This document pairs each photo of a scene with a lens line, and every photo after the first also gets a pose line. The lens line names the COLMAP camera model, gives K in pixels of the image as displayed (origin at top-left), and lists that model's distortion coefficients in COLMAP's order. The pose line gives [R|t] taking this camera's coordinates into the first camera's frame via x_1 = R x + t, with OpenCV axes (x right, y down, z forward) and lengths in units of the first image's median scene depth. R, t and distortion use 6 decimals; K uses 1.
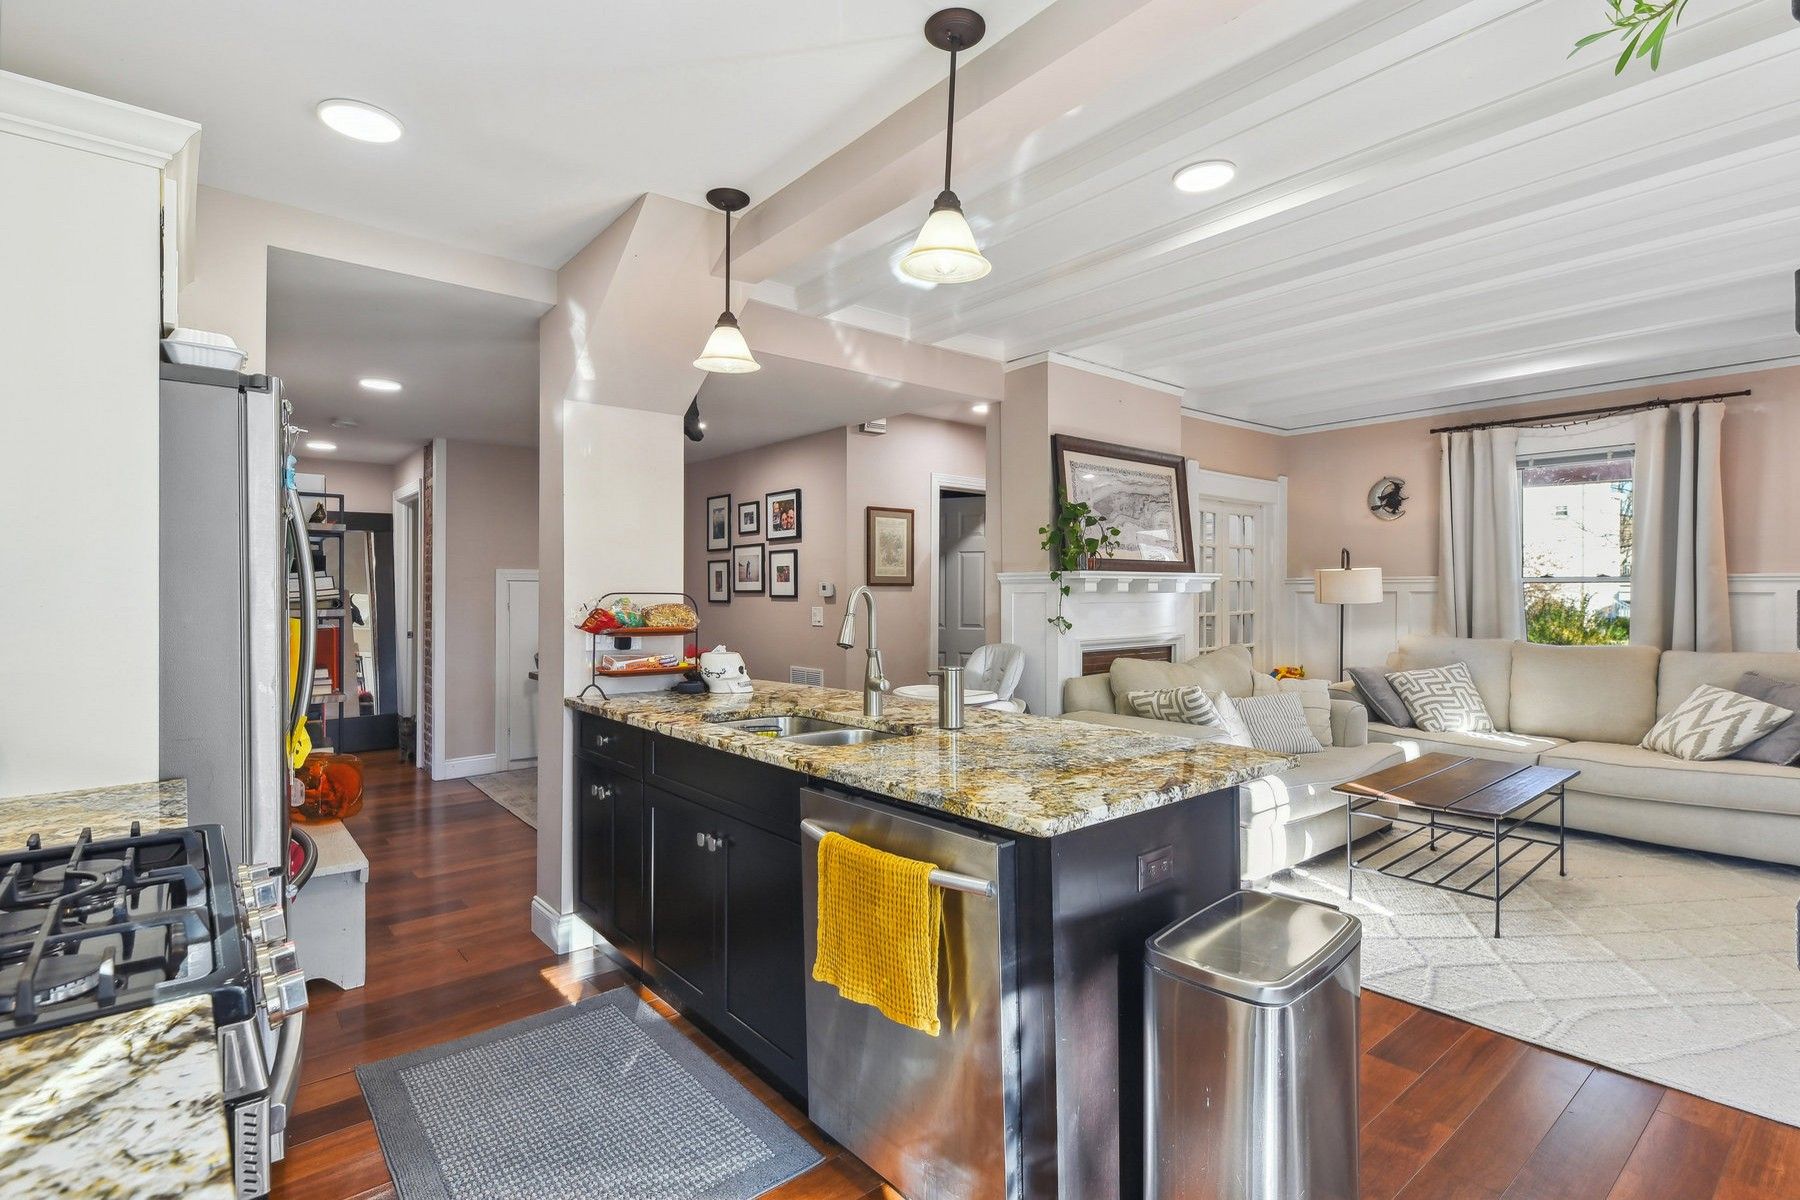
lens RADIAL K [[861.5, 0, 903.4], [0, 861.5, 595.9], [0, 0, 1]] dist [-0.000191, 0.000005]
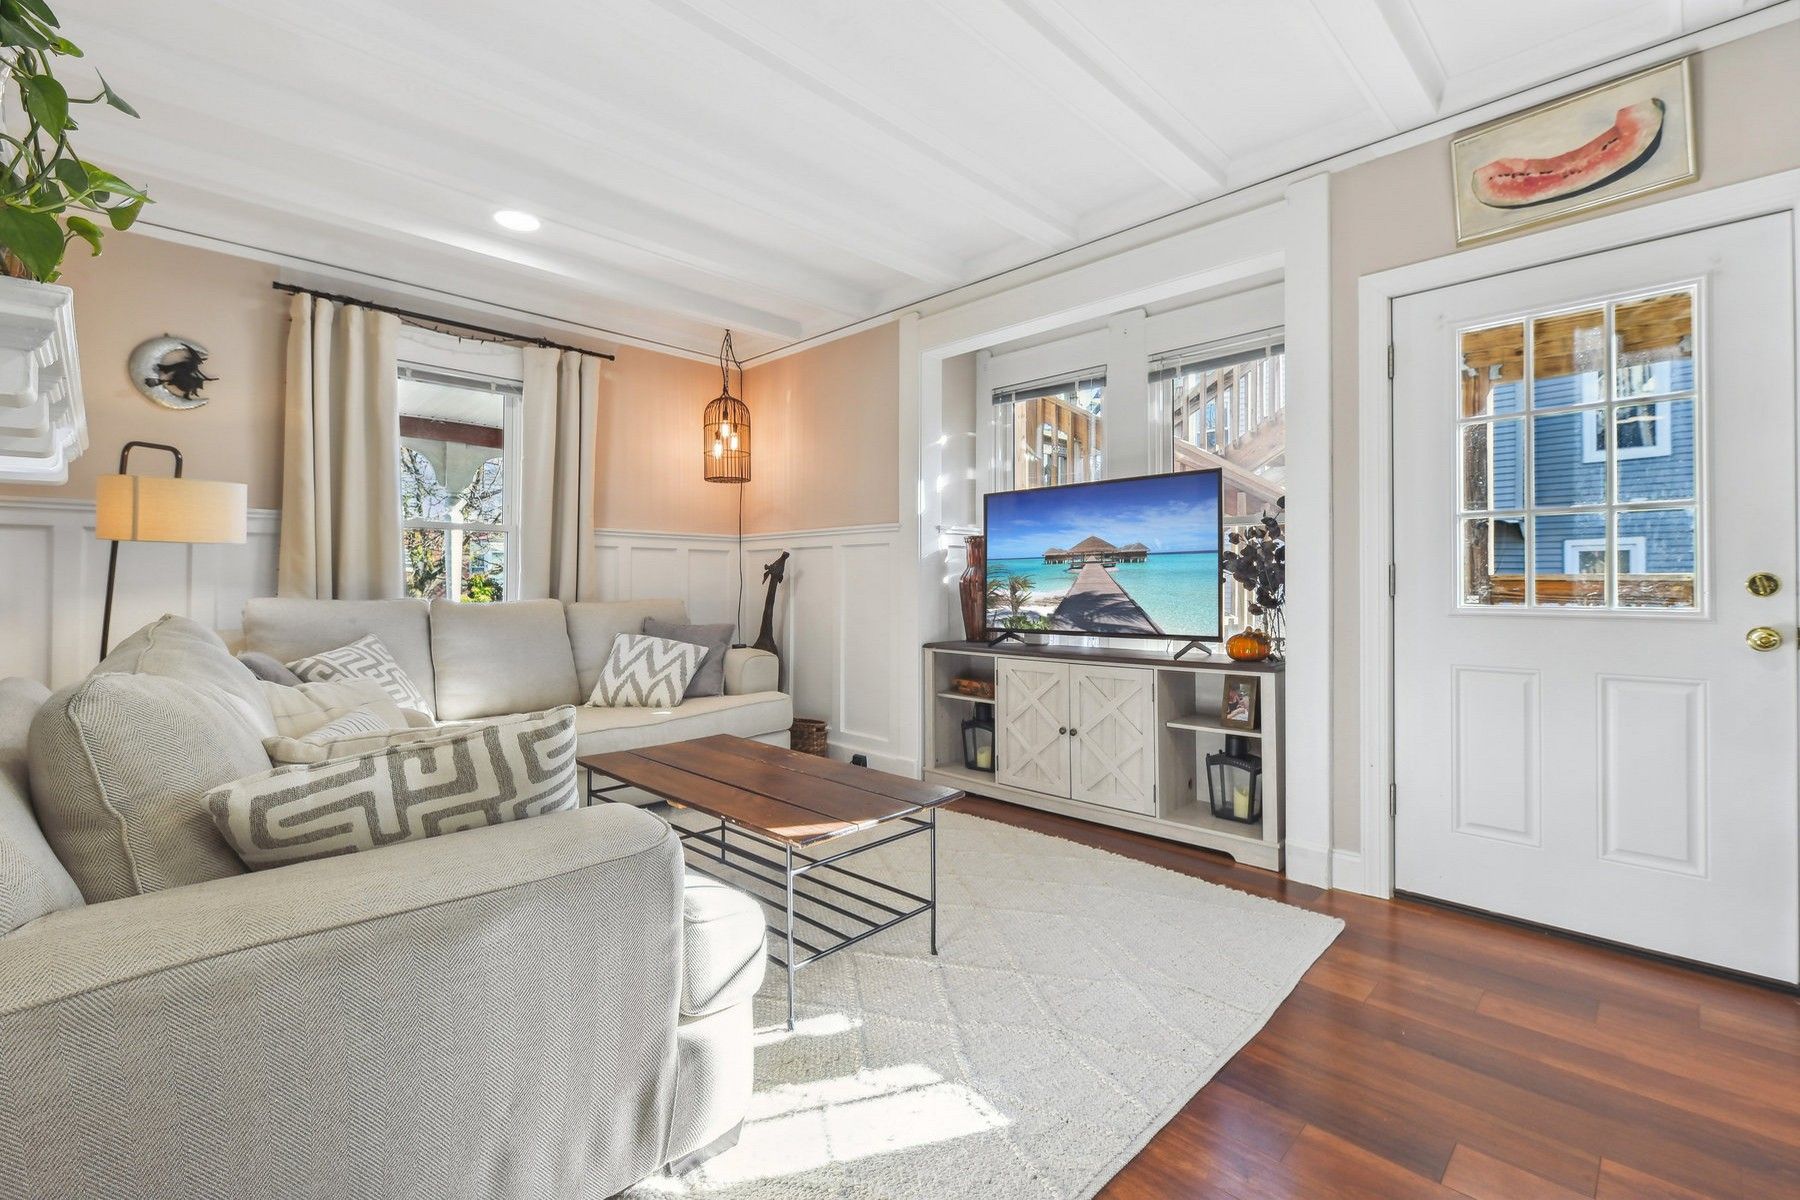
lens RADIAL K [[782.2, 0, 876.8], [0, 782.2, 571.2], [0, 0, 1]] dist [-0.000129, -0.000040]
pose [[-0.071863, 0.013537, 0.997323, -0.006423], [-0.000269, 0.999908, -0.013592, 0.040613], [-0.997414, -0.001245, -0.071853, 0.733126]]
